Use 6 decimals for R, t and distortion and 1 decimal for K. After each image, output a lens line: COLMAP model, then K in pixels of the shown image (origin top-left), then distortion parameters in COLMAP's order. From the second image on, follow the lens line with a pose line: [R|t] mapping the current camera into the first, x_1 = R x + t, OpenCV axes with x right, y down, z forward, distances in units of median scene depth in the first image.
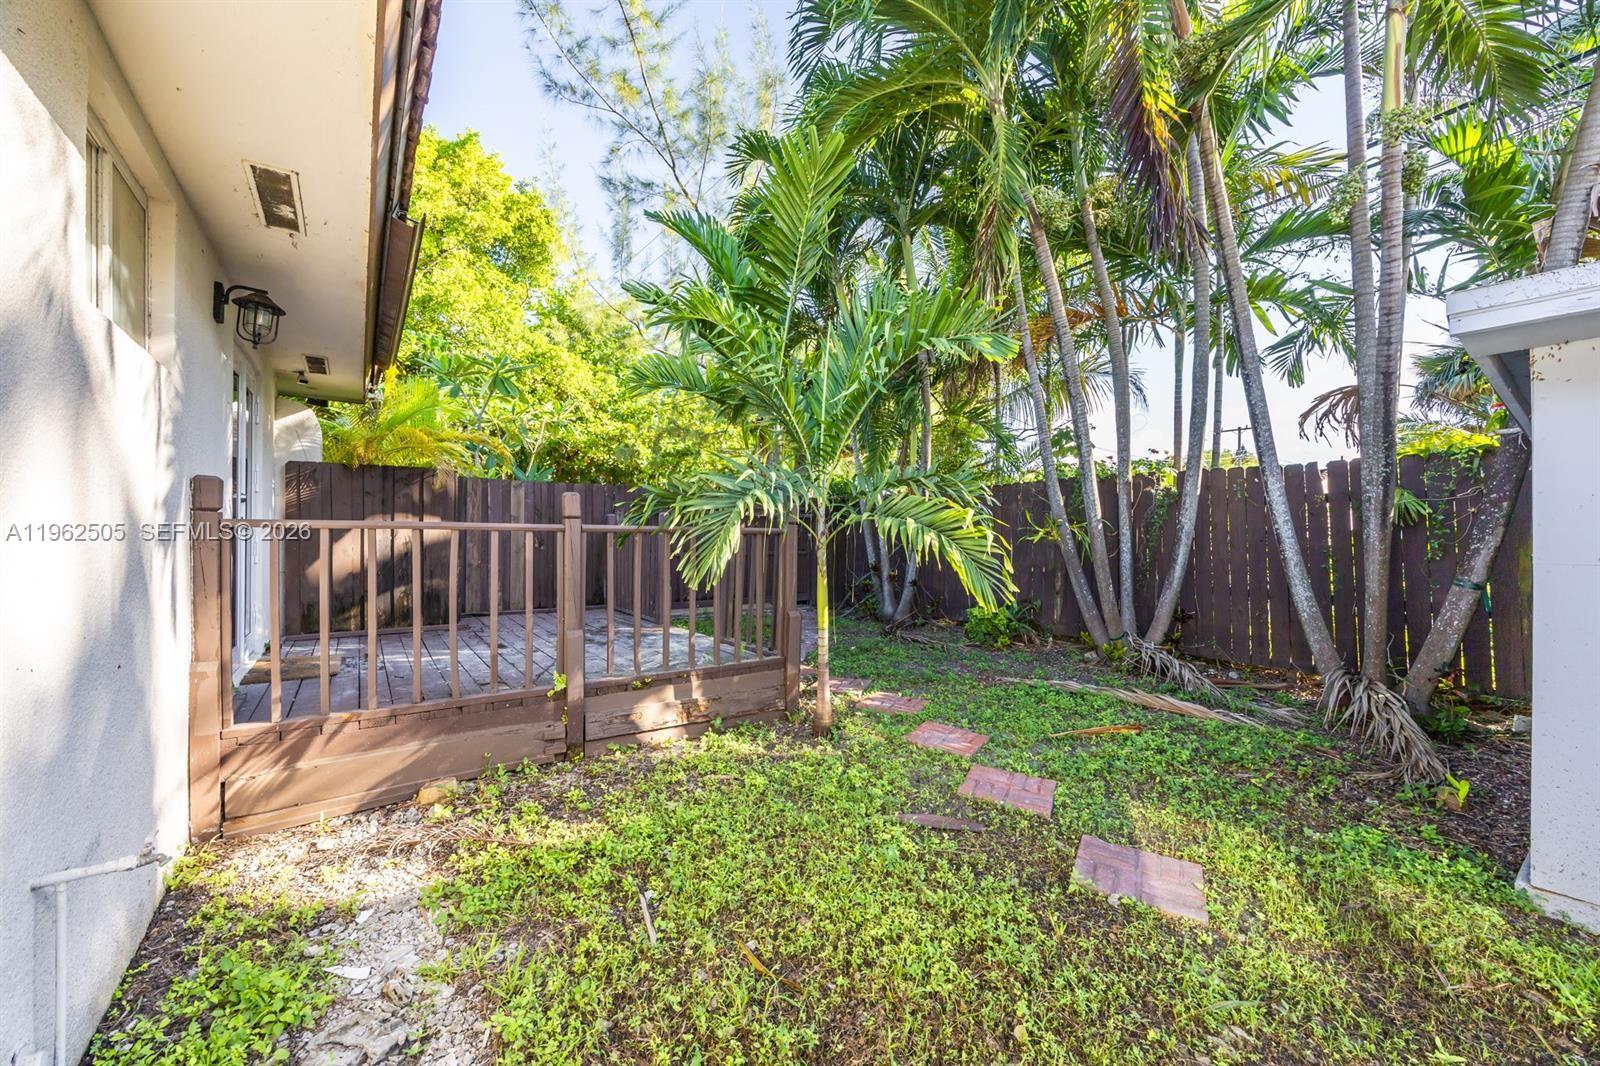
lens RADIAL K [[613.4, 0, 795.5], [0, 613.4, 533.1], [0, 0, 1]] dist [0.004208, 0.000208]
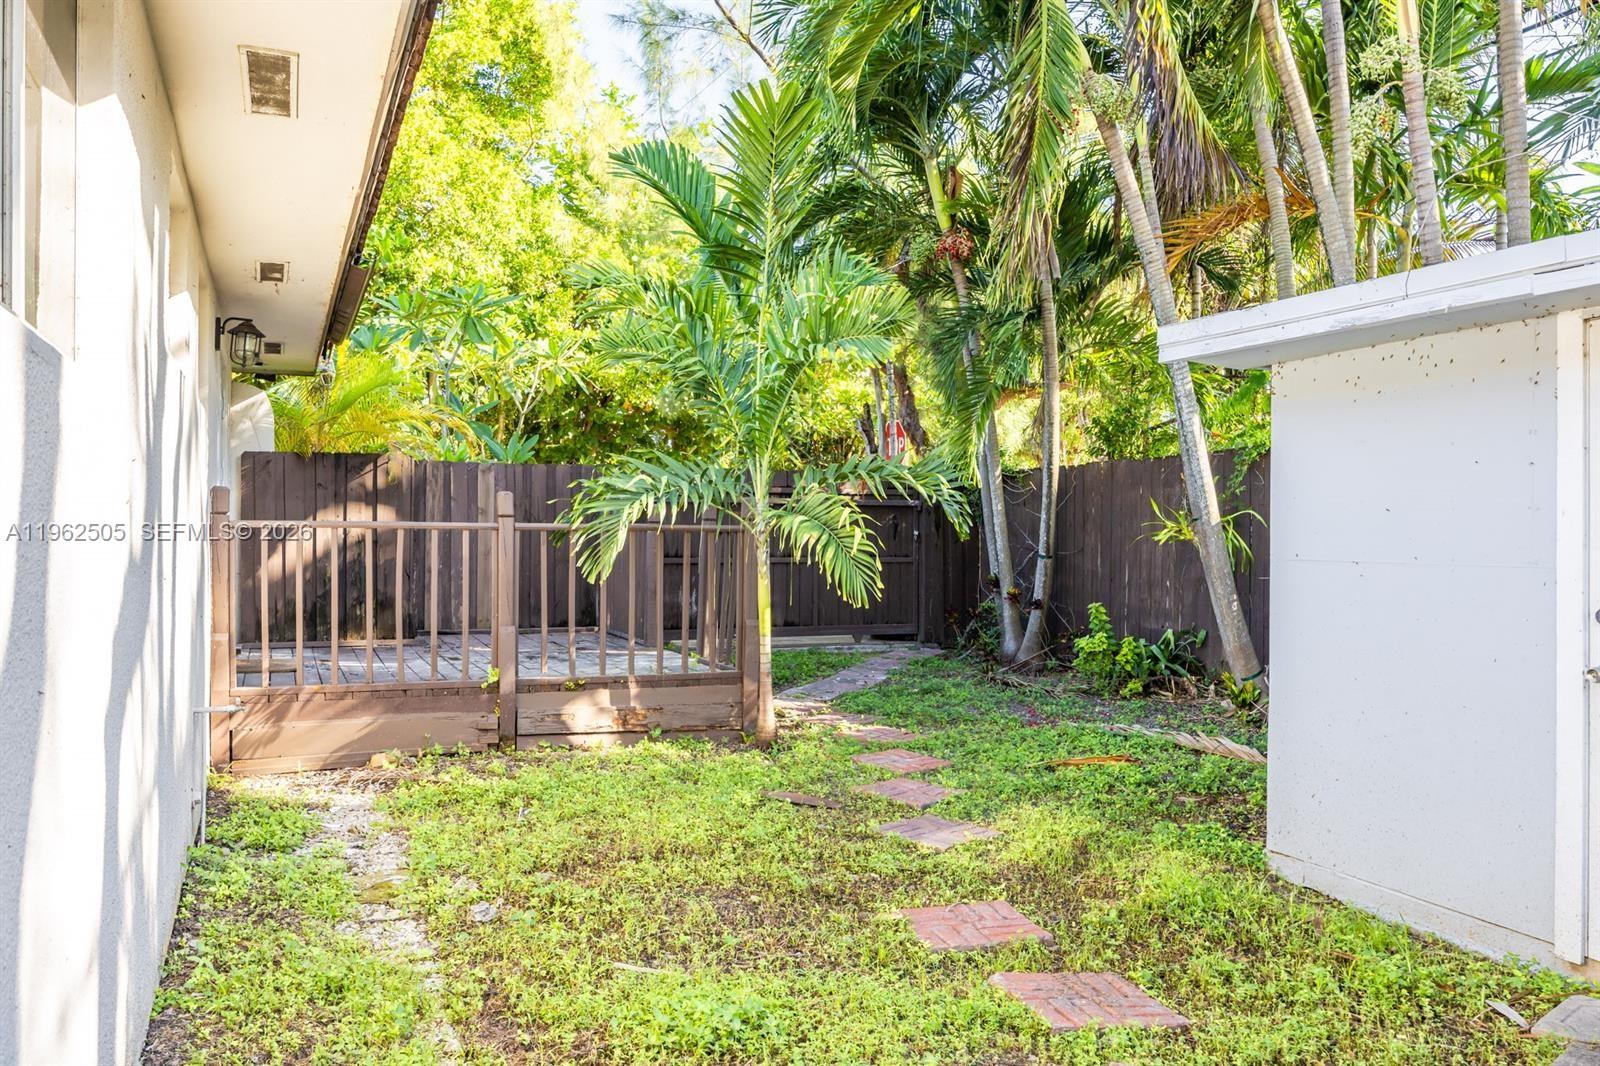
lens RADIAL K [[1281.5, 0, 801.4], [0, 1281.5, 530.8], [0, 0, 1]] dist [-0.007113, -0.004394]
pose [[0.973744, 0.000614, -0.227646, 0.571793], [-0.000036, 0.999997, 0.002541, -0.006476], [0.227647, -0.002466, 0.973741, -0.916348]]
